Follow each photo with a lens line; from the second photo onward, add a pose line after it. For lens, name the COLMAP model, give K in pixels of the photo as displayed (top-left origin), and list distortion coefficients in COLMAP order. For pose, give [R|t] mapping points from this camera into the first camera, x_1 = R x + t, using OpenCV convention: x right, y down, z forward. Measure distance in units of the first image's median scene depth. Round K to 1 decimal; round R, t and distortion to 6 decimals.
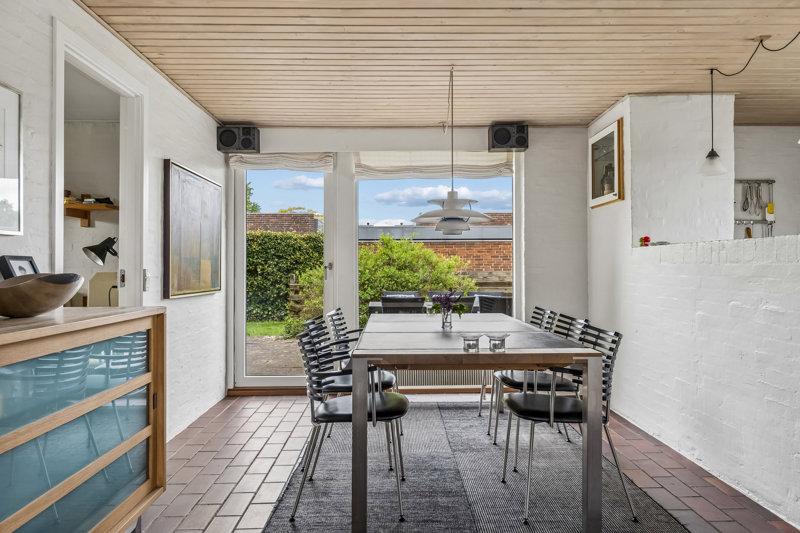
lens RADIAL K [[558.2, 0, 394.2], [0, 558.2, 266.6], [0, 0, 1]] dist [0.010584, -0.006192]
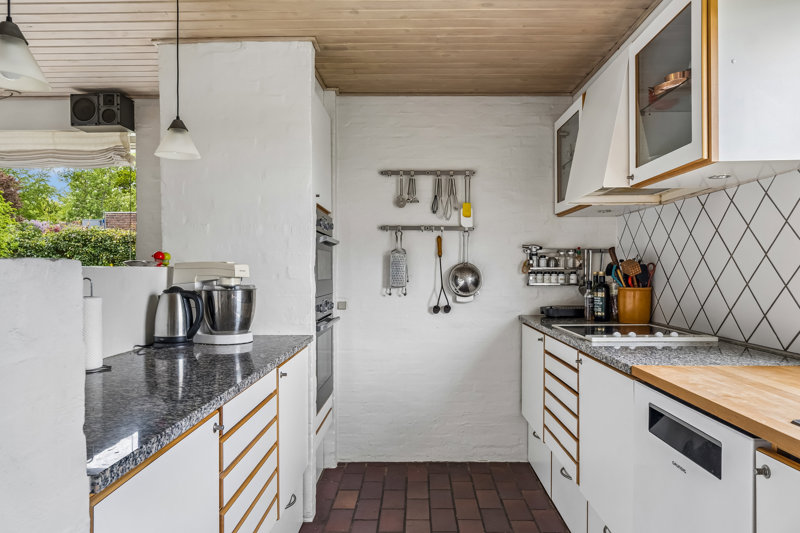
lens RADIAL K [[558.2, 0, 401.0], [0, 558.2, 269.0], [0, 0, 1]] dist [0.010584, -0.006192]
pose [[0.999391, 0.007139, -0.034148, 0.733556], [-0.006899, 0.999951, 0.007140, -0.038141], [0.034197, -0.006900, 0.999391, 0.326252]]
